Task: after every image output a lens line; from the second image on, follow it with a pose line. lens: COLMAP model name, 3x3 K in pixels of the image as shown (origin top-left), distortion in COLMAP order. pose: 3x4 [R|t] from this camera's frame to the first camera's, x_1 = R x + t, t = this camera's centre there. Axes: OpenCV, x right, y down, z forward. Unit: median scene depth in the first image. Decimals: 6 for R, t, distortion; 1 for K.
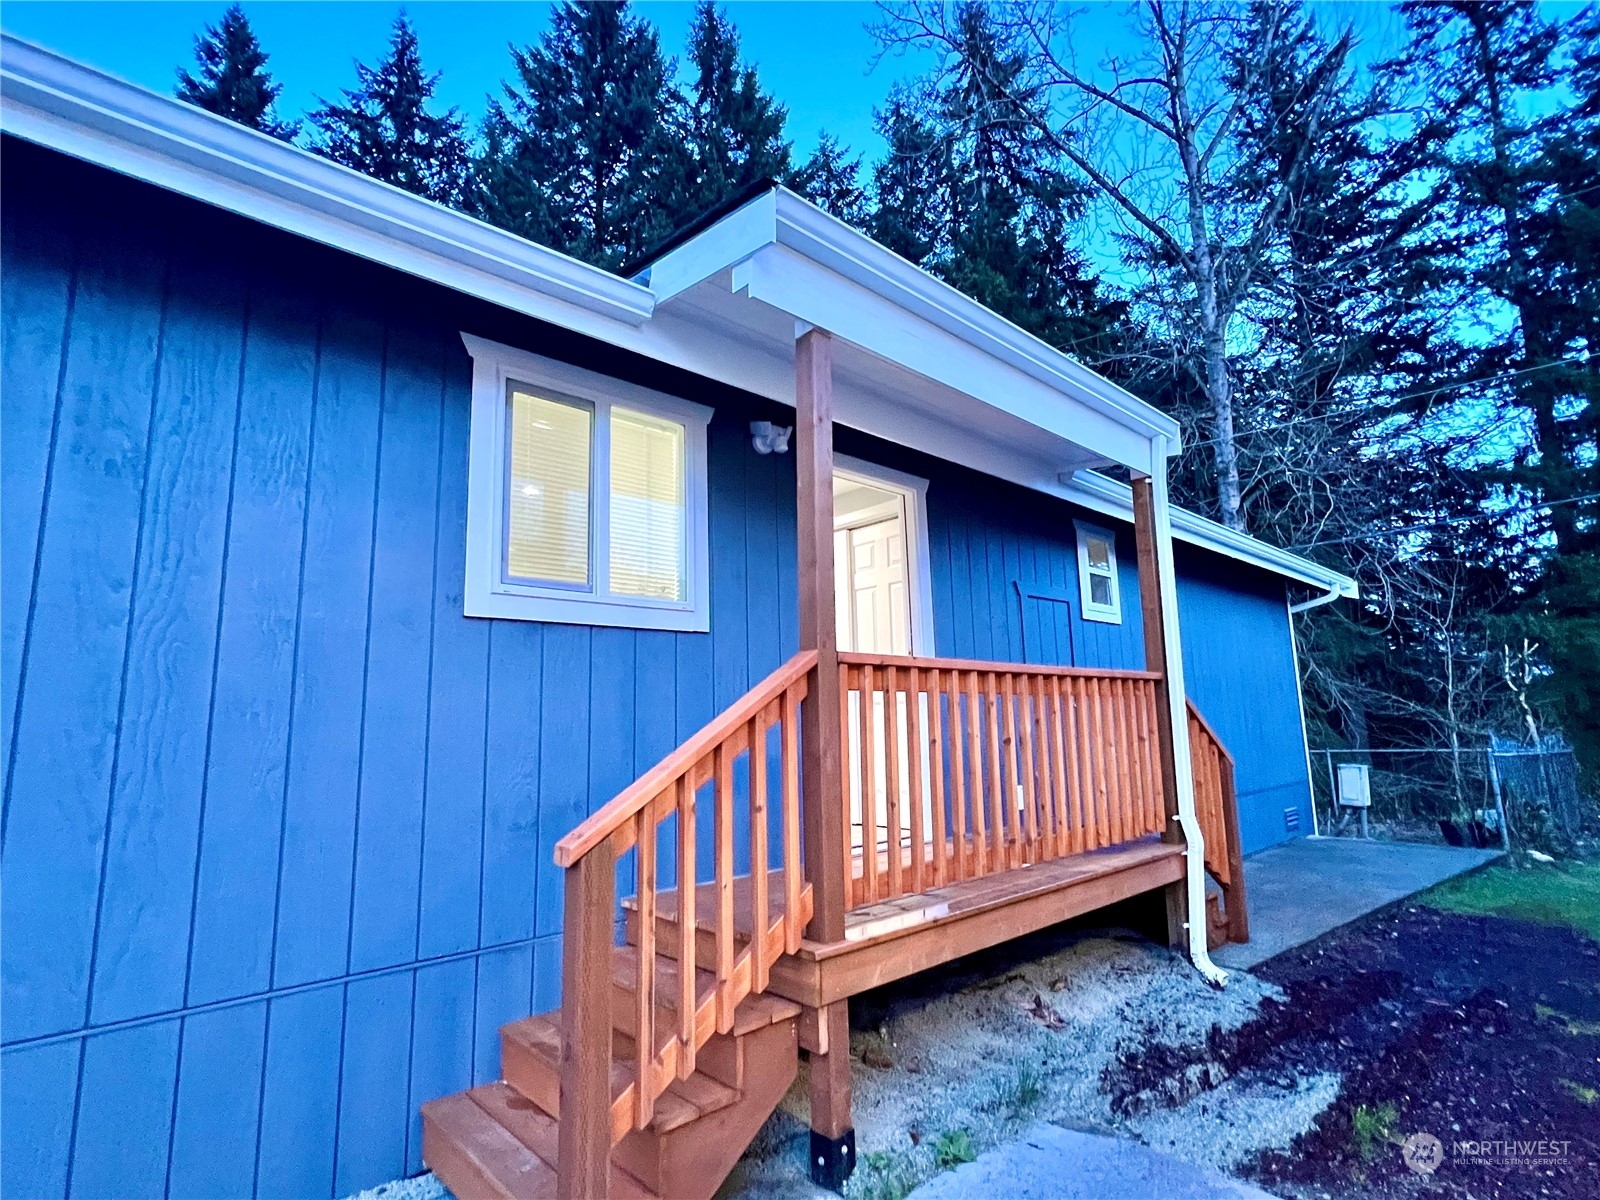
lens RADIAL K [[795.3, 0, 800.0], [0, 795.3, 600.0], [0, 0, 1]] dist [0.002424, 0.000245]
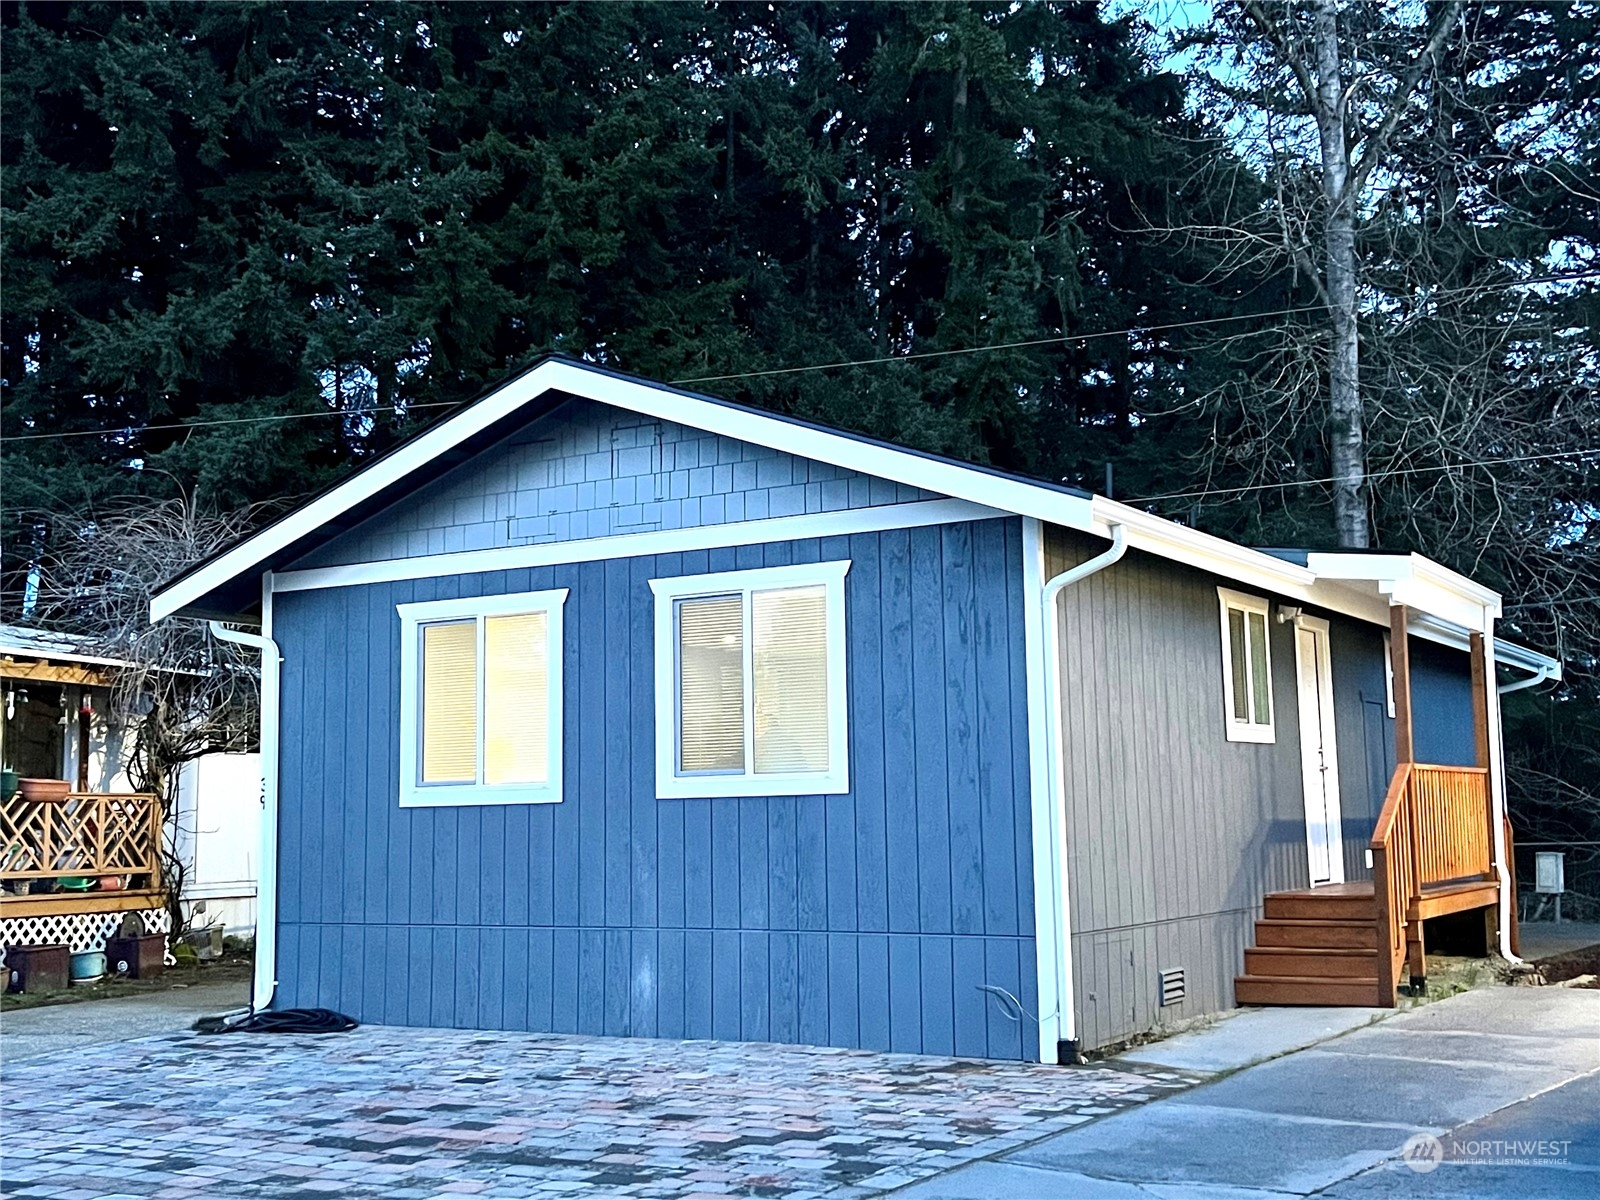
lens RADIAL K [[1846.5, 0, 800.0], [0, 1846.5, 600.0], [0, 0, 1]] dist [0.059699, -0.014036]
pose [[0.961734, 0.041528, 0.270819, -0.770337], [-0.051490, 0.998229, 0.029778, -0.115949], [-0.269103, -0.042583, 0.962170, -0.882738]]
